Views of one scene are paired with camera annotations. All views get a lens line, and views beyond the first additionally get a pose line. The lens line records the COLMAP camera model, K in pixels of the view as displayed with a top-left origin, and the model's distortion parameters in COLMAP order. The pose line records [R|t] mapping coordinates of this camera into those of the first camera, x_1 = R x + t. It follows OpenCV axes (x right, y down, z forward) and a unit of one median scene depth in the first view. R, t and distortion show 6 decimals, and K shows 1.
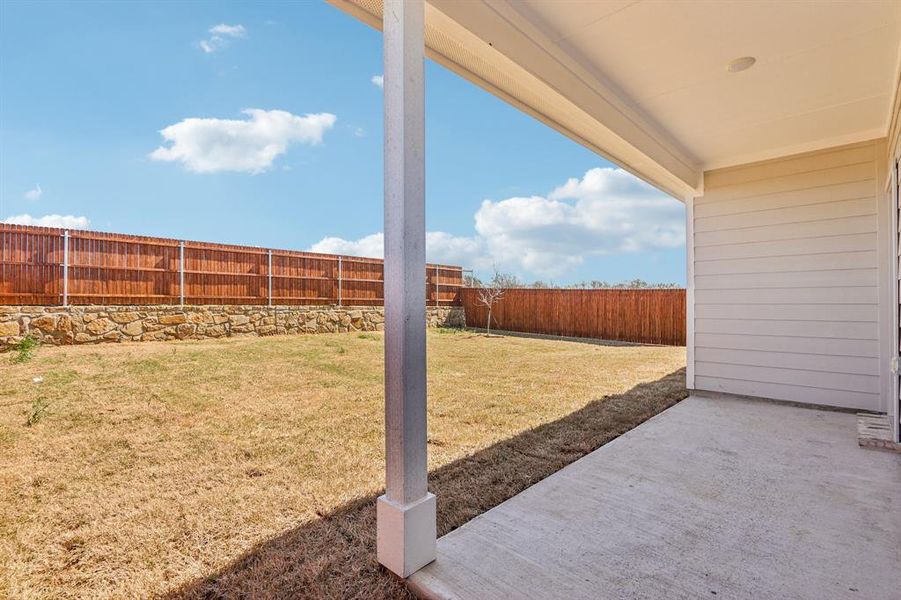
lens RADIAL K [[417.7, 0, 454.9], [0, 417.7, 303.0], [0, 0, 1]] dist [-0.015270, -0.000039]
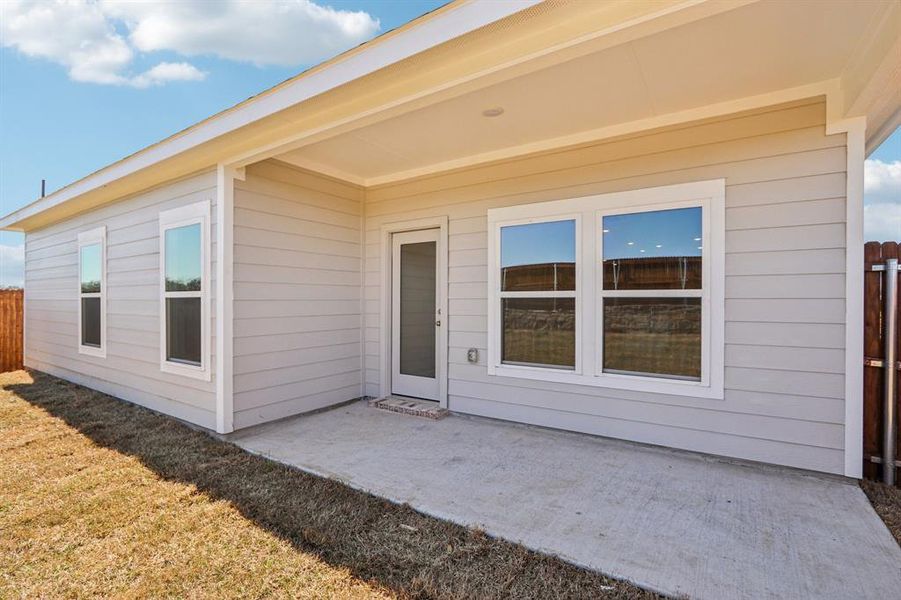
lens RADIAL K [[417.7, 0, 454.9], [0, 417.7, 303.0], [0, 0, 1]] dist [-0.015270, -0.000039]
pose [[-0.185063, -0.006952, 0.982702, -0.428774], [0.007071, 0.999940, 0.008405, -0.055395], [-0.982701, 0.008504, -0.185003, 1.322871]]
